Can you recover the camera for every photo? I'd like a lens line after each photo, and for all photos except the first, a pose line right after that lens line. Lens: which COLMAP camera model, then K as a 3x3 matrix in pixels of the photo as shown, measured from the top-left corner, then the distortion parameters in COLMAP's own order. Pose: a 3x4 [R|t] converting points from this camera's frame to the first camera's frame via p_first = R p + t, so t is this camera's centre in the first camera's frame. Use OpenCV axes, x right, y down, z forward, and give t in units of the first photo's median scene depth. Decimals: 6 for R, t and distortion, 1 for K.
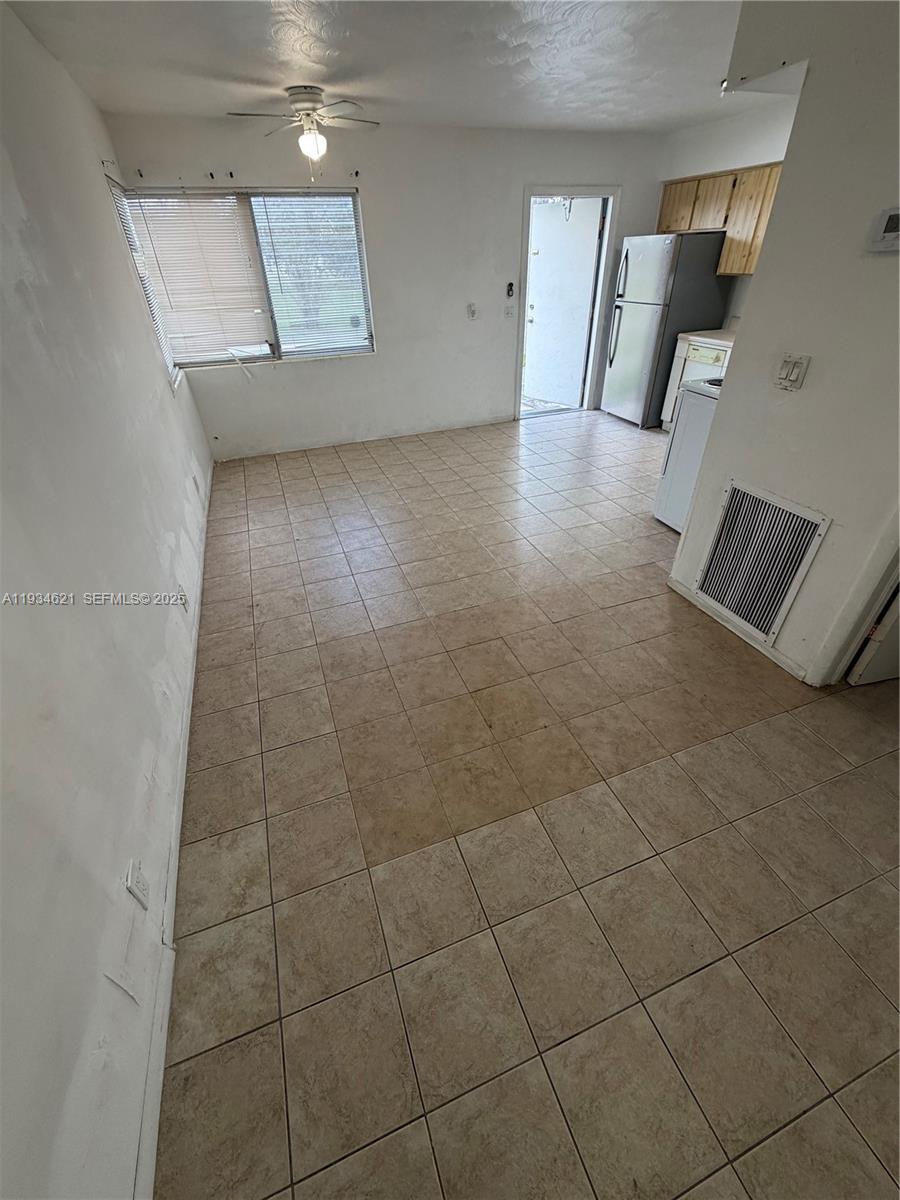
lens RADIAL K [[491.0, 0, 448.7], [0, 491.0, 600.7], [0, 0, 1]] dist [0.002632, -0.000017]
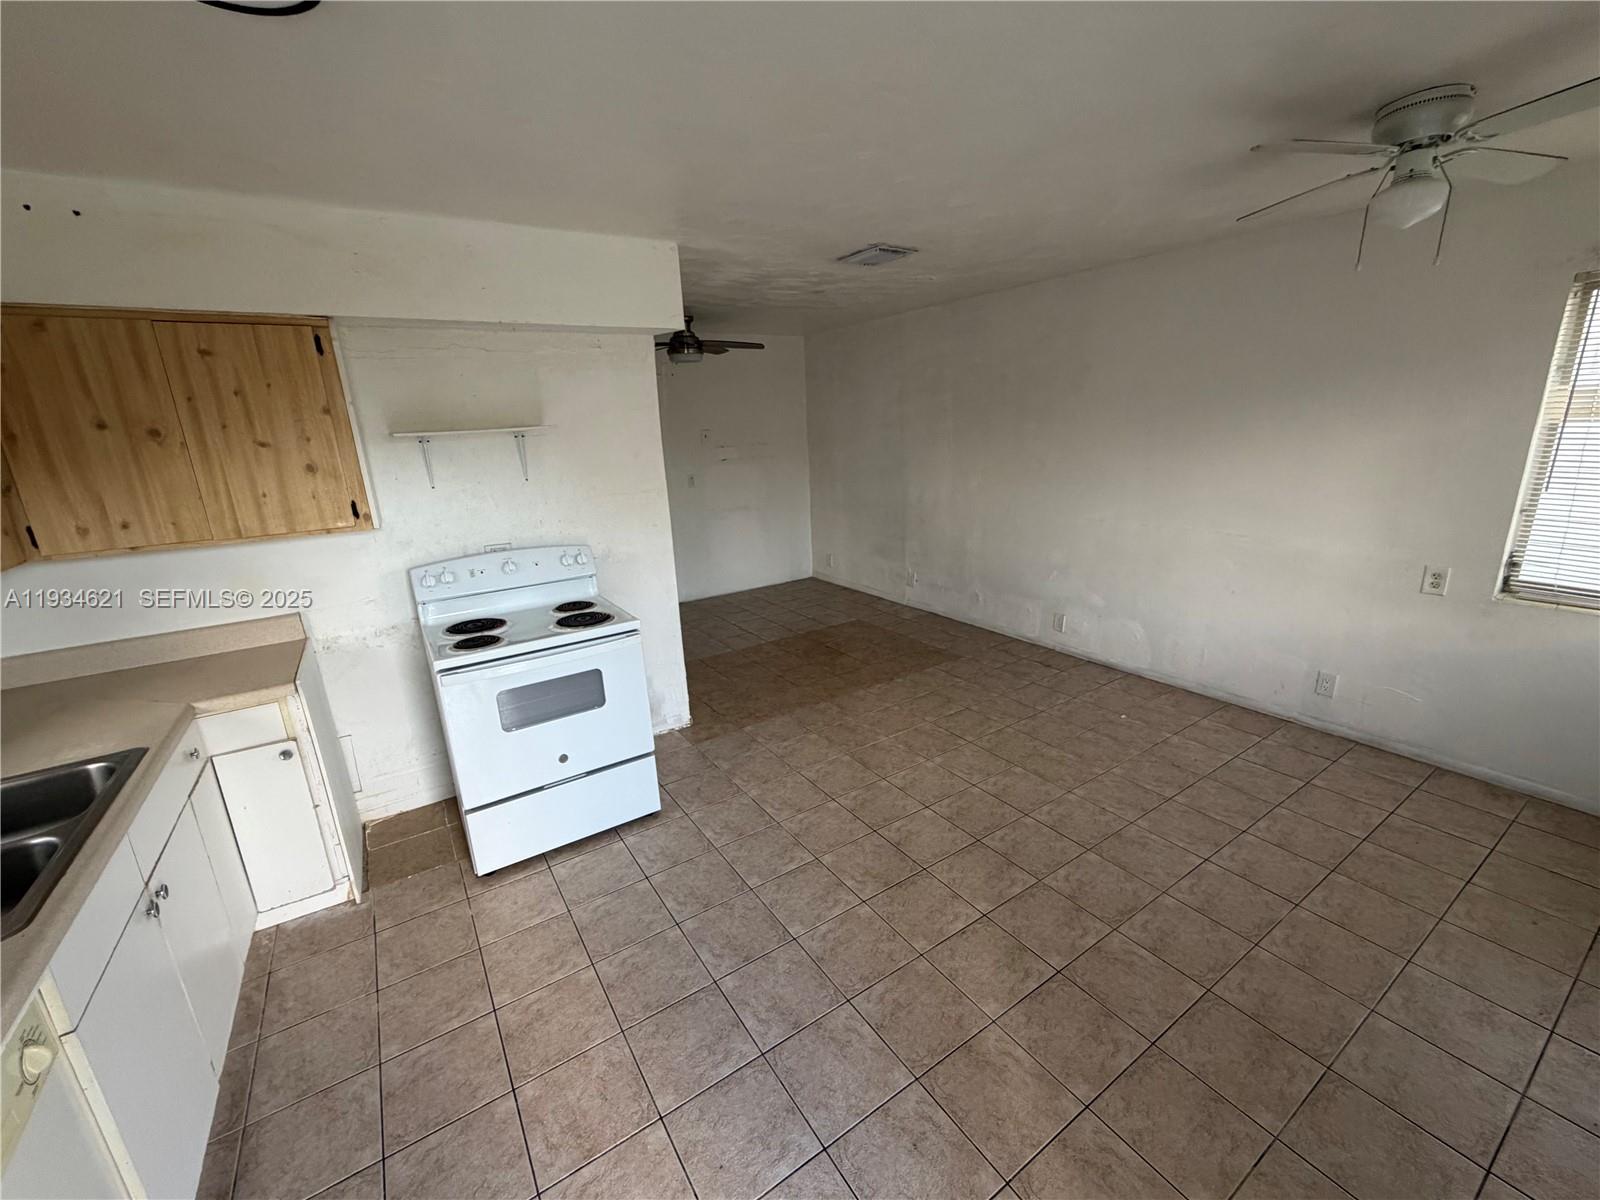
lens RADIAL K [[654.6, 0, 806.2], [0, 654.6, 593.6], [0, 0, 1]] dist [0.002632, -0.000017]
pose [[-0.968610, 0.130140, -0.211796, 0.316709], [-0.080507, 0.641860, 0.762584, -0.838108], [0.235186, 0.755698, -0.611235, 1.131922]]
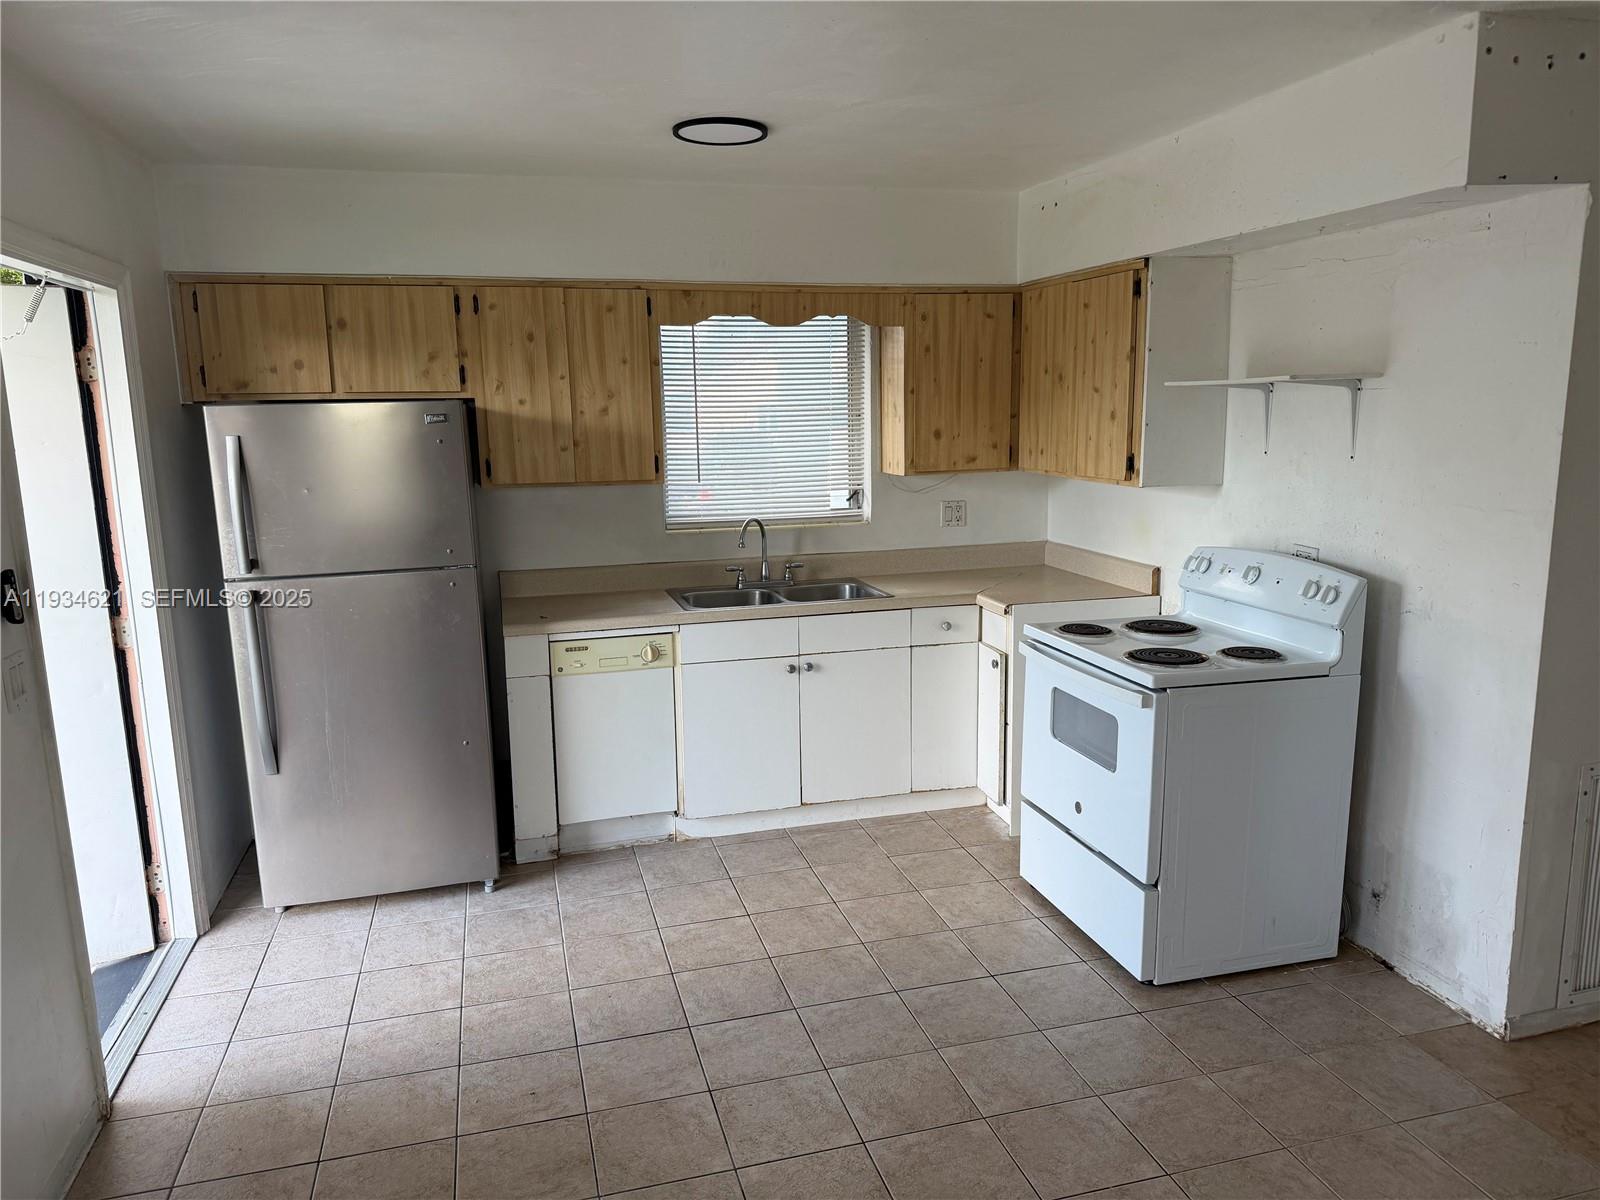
lens RADIAL K [[1124.4, 0, 807.2], [0, 1124.4, 610.6], [0, 0, 1]] dist [0.030695, -0.004519]
pose [[0.071482, -0.157160, 0.984983, -0.375381], [0.592052, 0.801415, 0.084904, -0.546366], [-0.802724, 0.577092, 0.150333, 0.766413]]
